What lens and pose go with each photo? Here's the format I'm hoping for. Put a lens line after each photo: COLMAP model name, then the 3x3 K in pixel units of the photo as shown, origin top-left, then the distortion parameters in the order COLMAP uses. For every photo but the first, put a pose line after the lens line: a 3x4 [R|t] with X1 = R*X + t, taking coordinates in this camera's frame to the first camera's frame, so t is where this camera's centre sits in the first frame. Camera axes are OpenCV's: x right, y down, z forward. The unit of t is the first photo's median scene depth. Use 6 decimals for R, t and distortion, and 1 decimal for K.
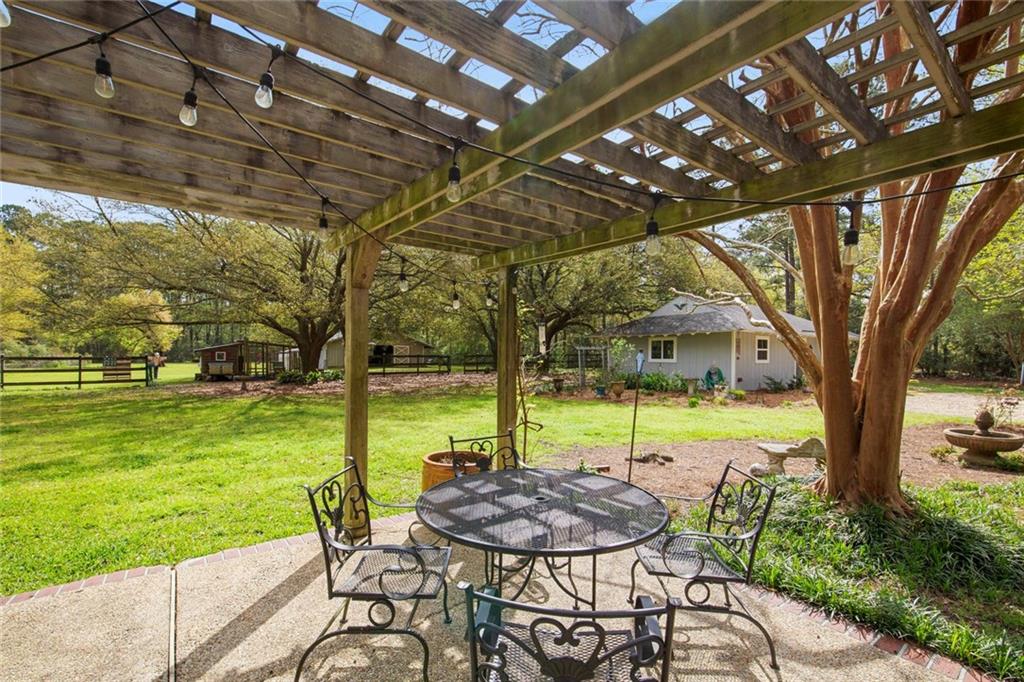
lens RADIAL K [[440.5, 0, 511.7], [0, 440.5, 337.6], [0, 0, 1]] dist [0.001006, 0.000120]
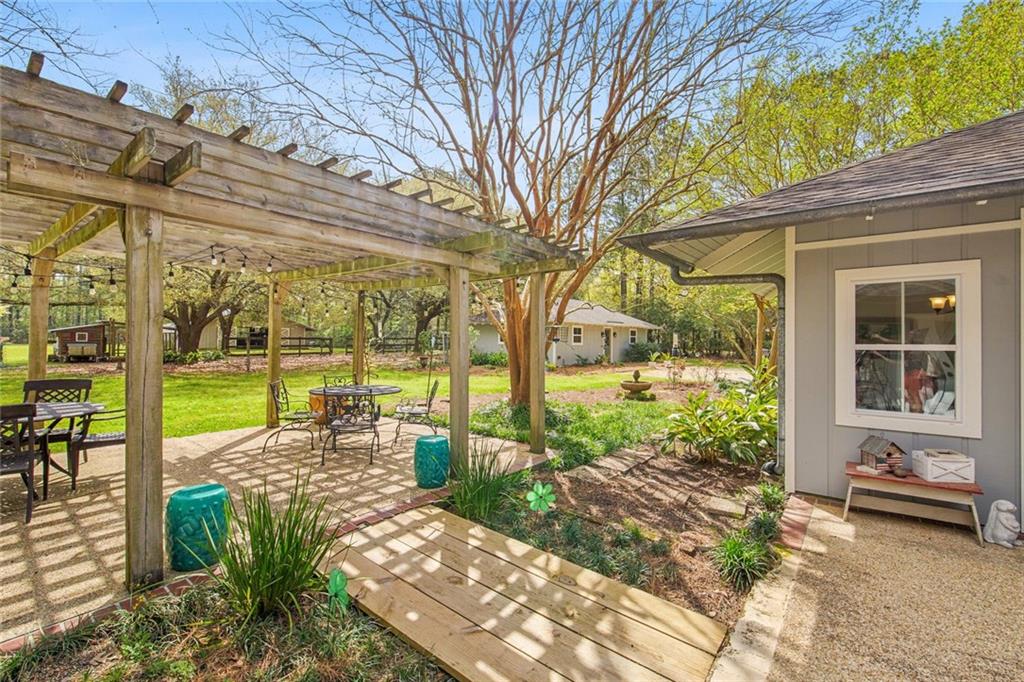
lens RADIAL K [[440.5, 0, 511.7], [0, 440.5, 337.6], [0, 0, 1]] dist [0.001006, 0.000120]
pose [[0.970224, 0.007352, 0.242097, 0.031572], [-0.016381, 0.999242, 0.035304, -0.006997], [-0.241654, -0.038219, 0.969609, -0.186467]]
